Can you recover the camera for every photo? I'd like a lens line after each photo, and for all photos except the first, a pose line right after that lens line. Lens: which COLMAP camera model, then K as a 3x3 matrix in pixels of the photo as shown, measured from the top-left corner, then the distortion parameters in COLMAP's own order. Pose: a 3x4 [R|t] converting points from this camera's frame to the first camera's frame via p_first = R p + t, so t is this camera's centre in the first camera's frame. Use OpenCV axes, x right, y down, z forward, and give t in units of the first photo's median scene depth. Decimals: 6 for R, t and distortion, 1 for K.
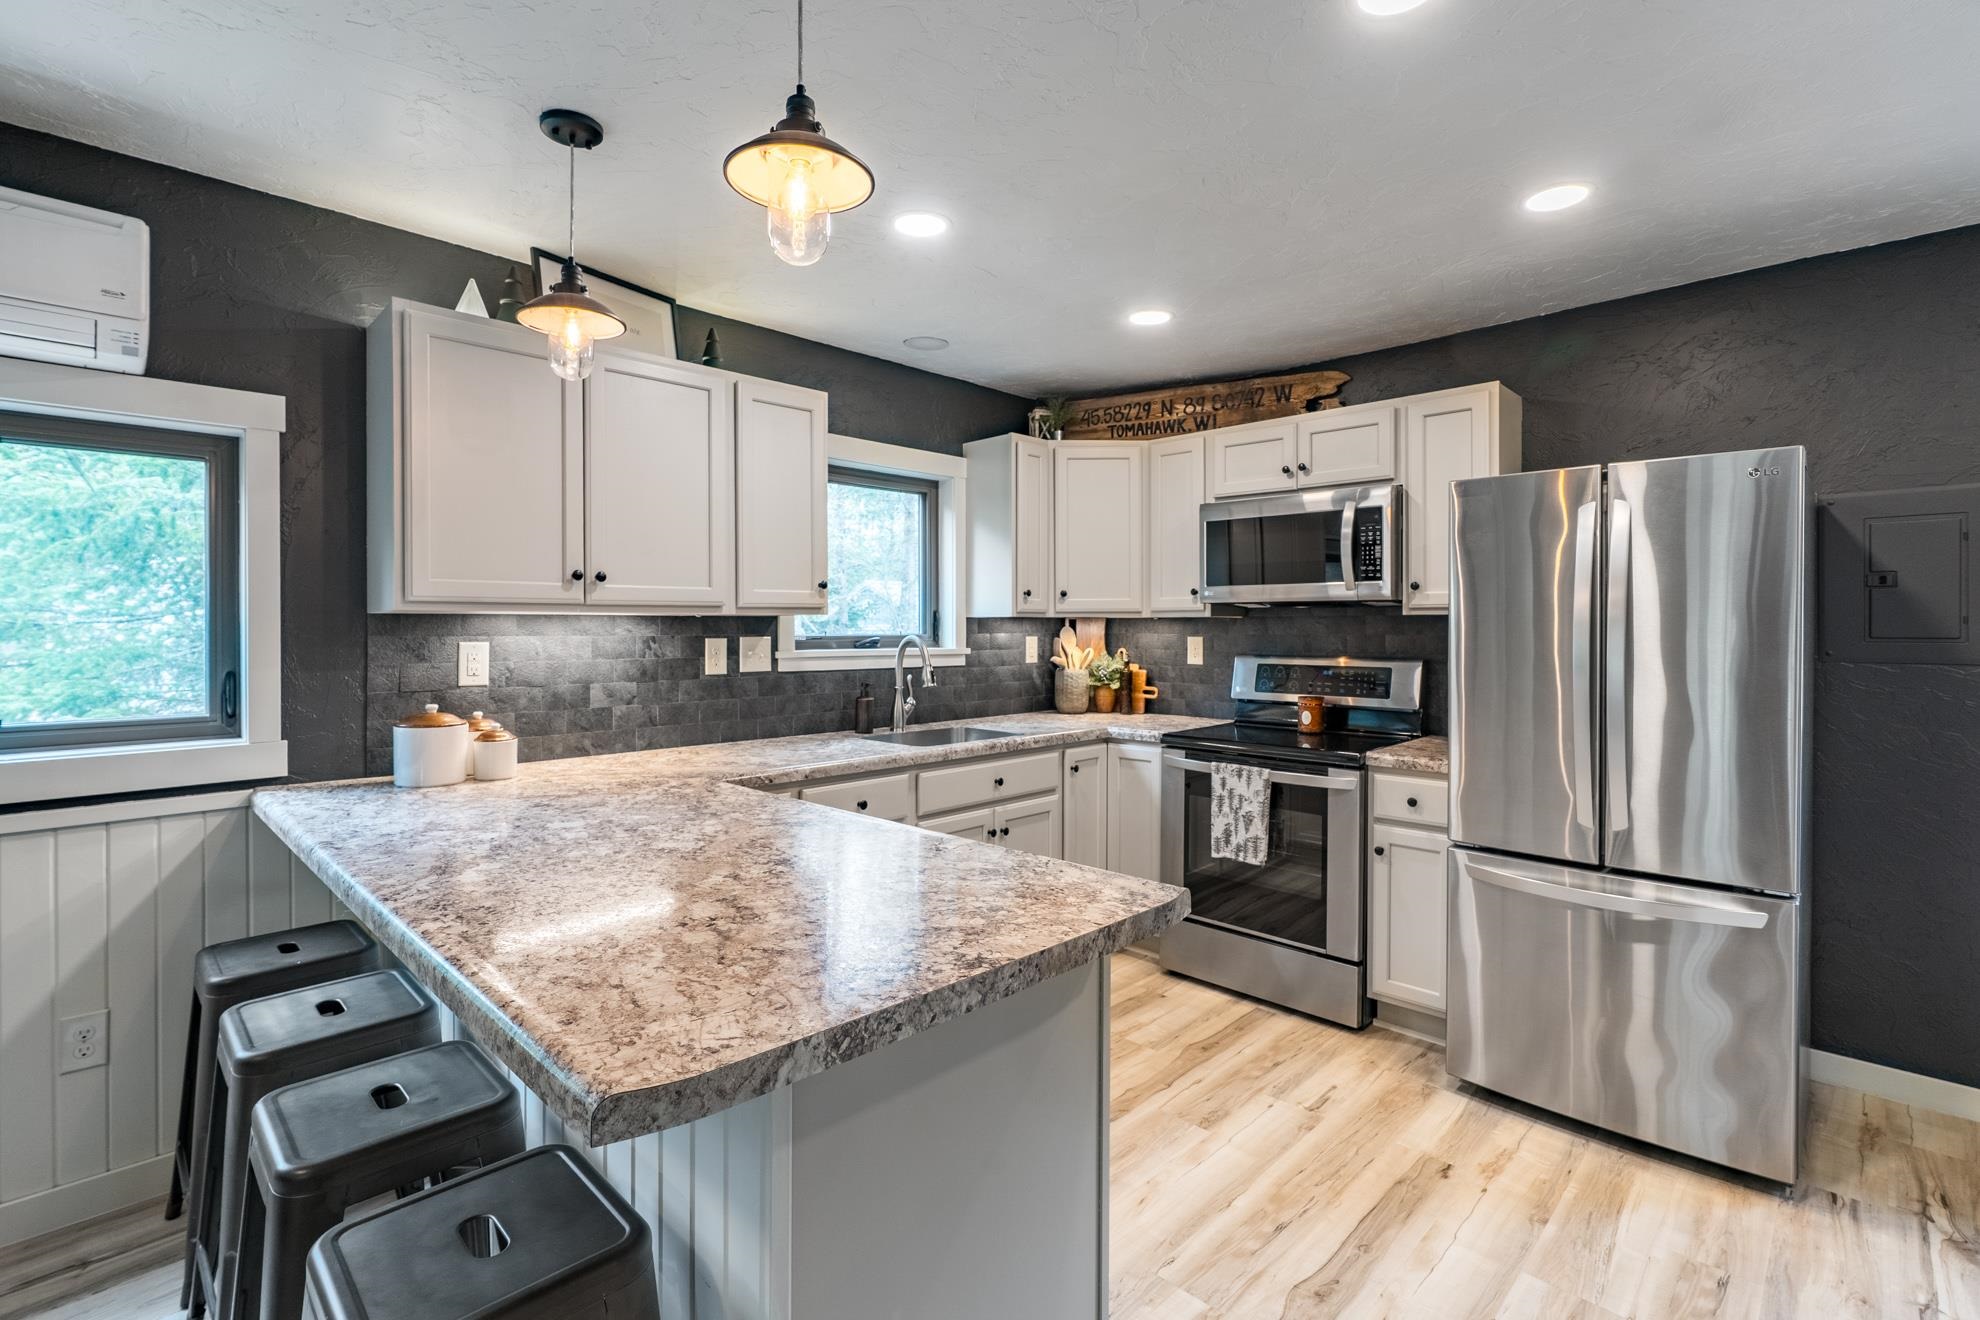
lens RADIAL K [[910.7, 0, 952.8], [0, 910.7, 628.2], [0, 0, 1]] dist [-0.005978, 0.002226]
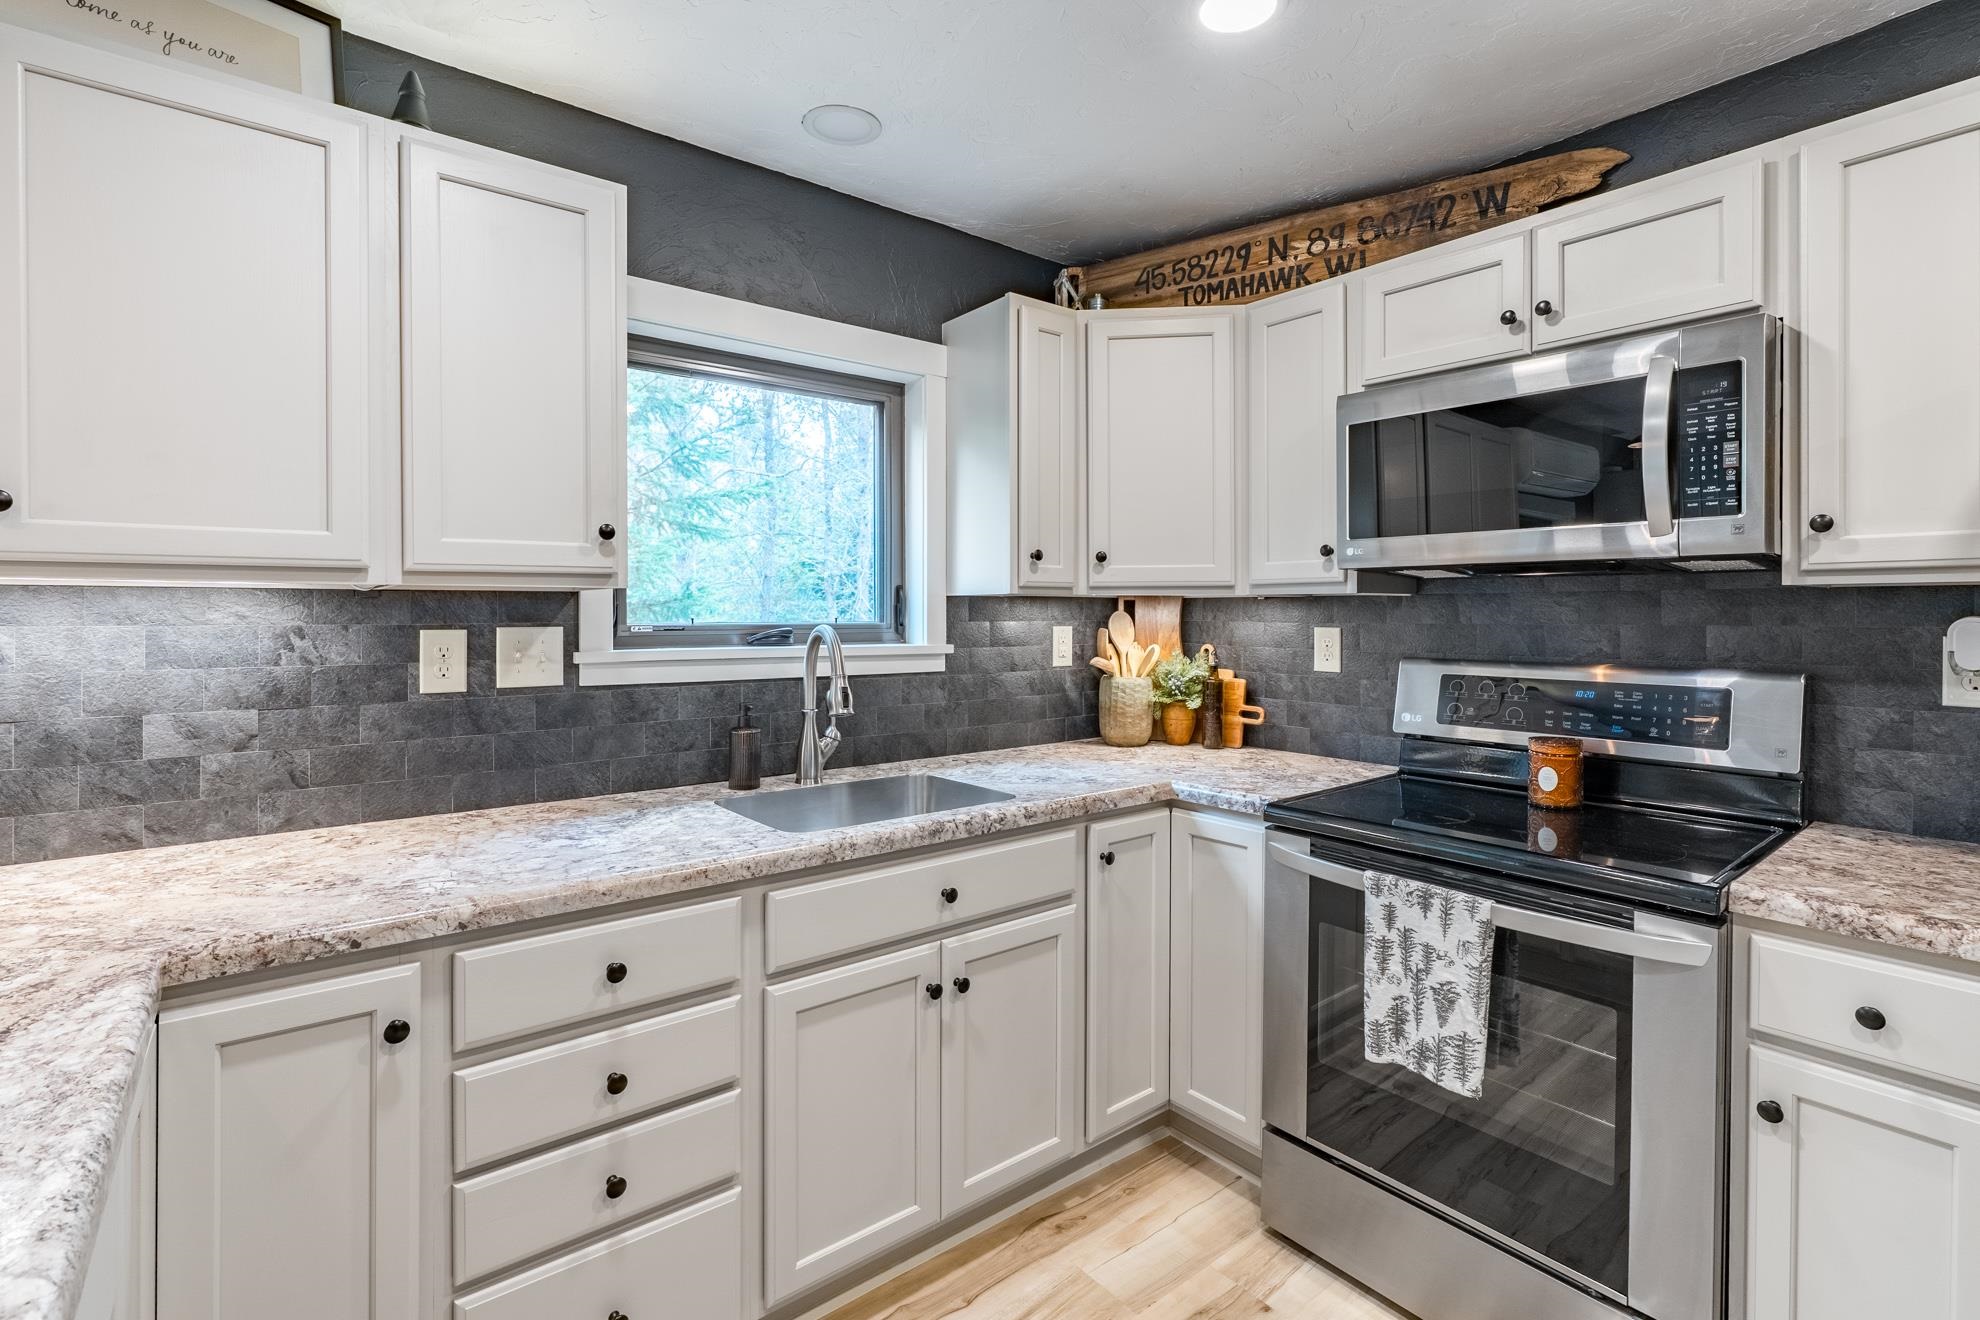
lens RADIAL K [[910.7, 0, 950.2], [0, 910.7, 617.3], [0, 0, 1]] dist [-0.005978, 0.002226]
pose [[0.992601, 0.001781, -0.121408, 0.116375], [-0.001521, 0.999996, 0.002233, 0.002338], [0.121411, -0.002032, 0.992600, 0.473337]]
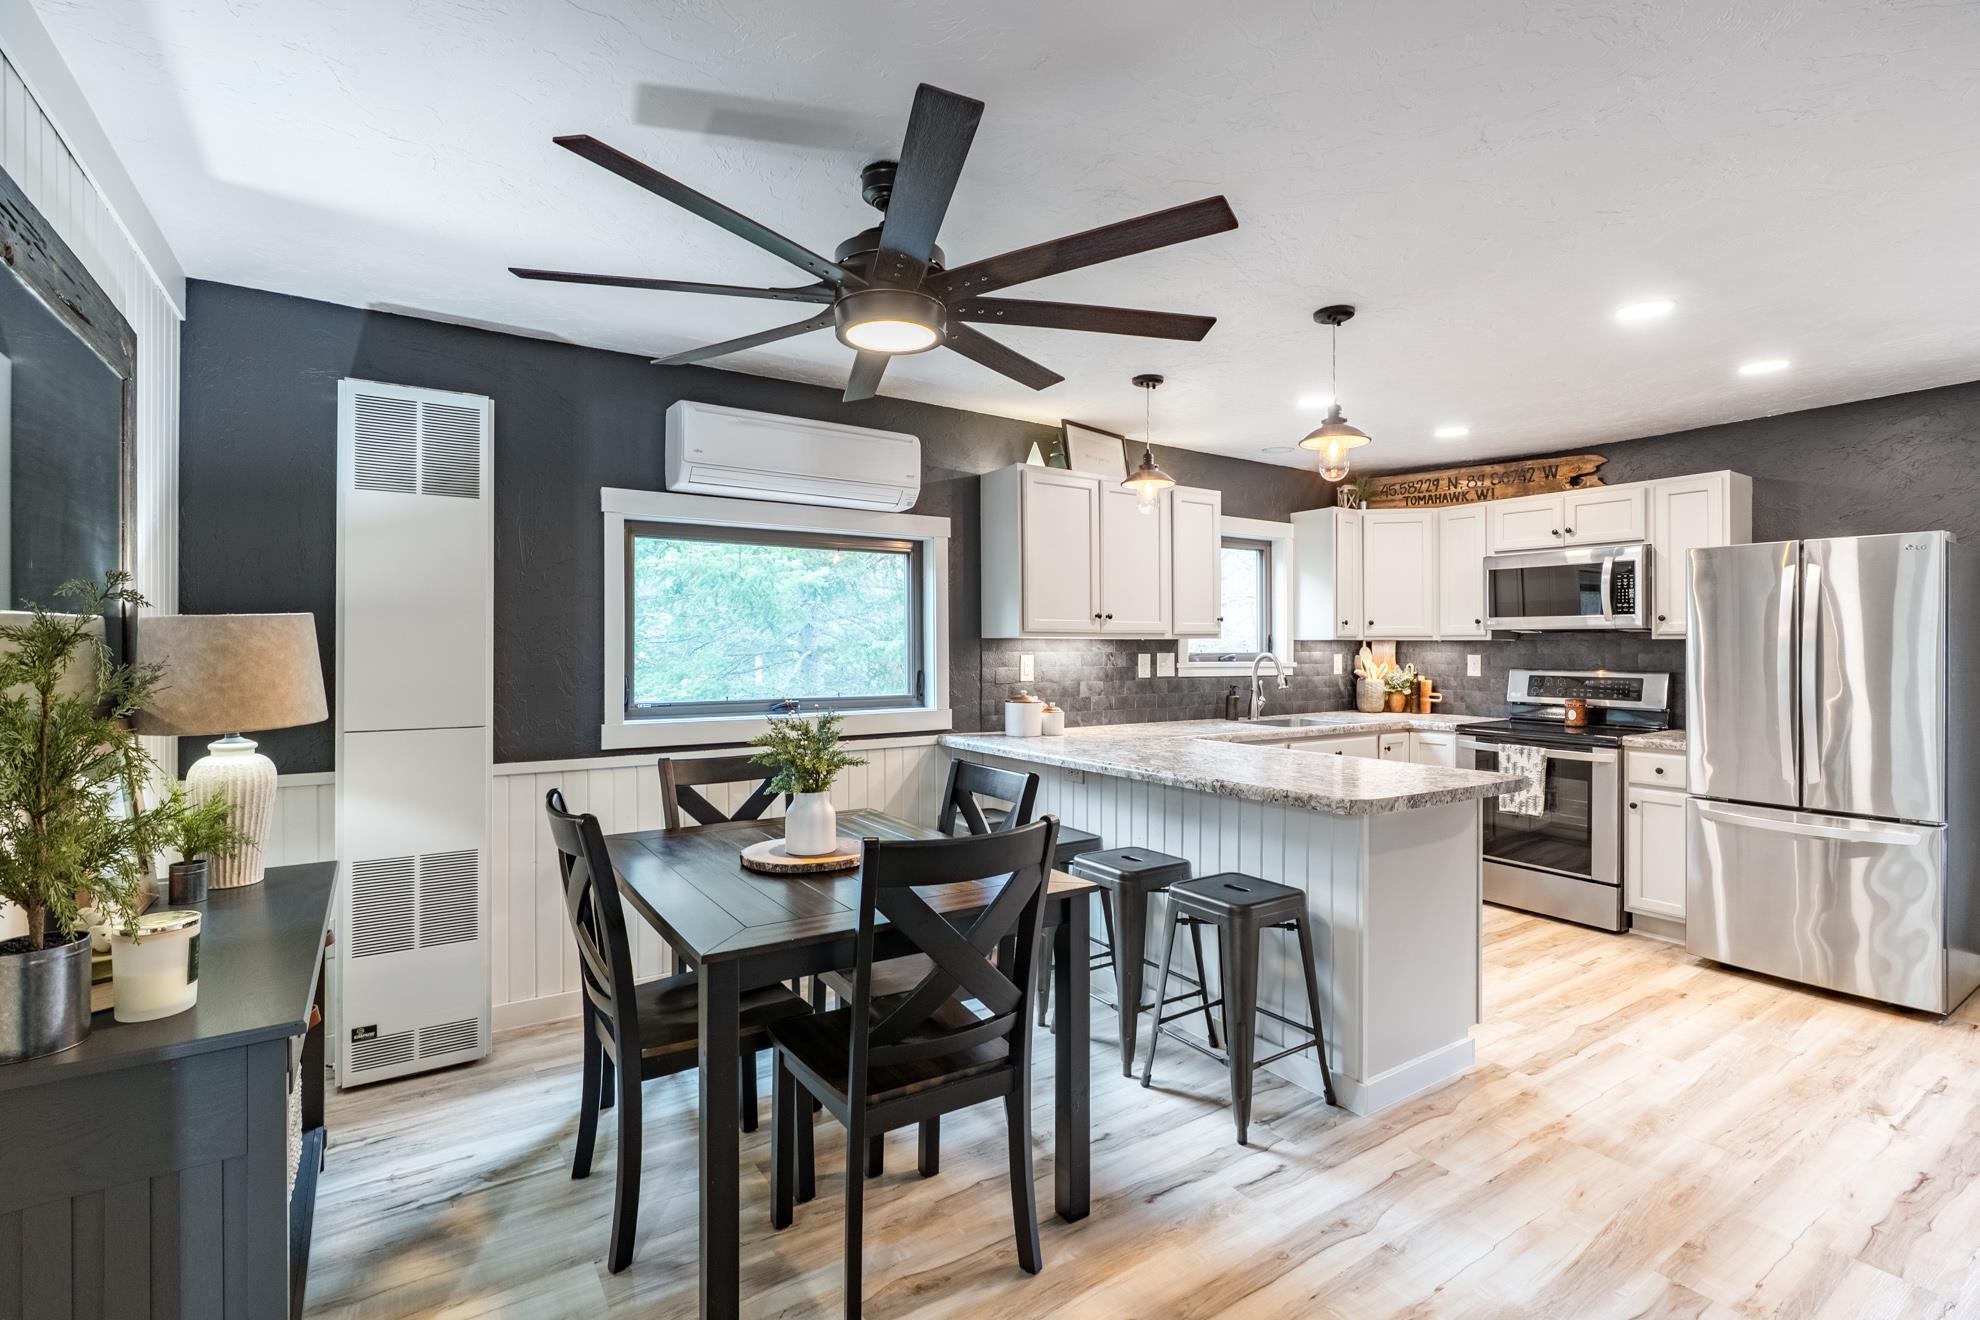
lens RADIAL K [[910.7, 0, 958.0], [0, 910.7, 640.8], [0, 0, 1]] dist [-0.005978, 0.002226]
pose [[0.980330, 0.001356, -0.197362, -0.263899], [-0.003075, 0.999960, -0.008404, 0.002855], [0.197343, 0.008845, 0.980295, -0.555380]]
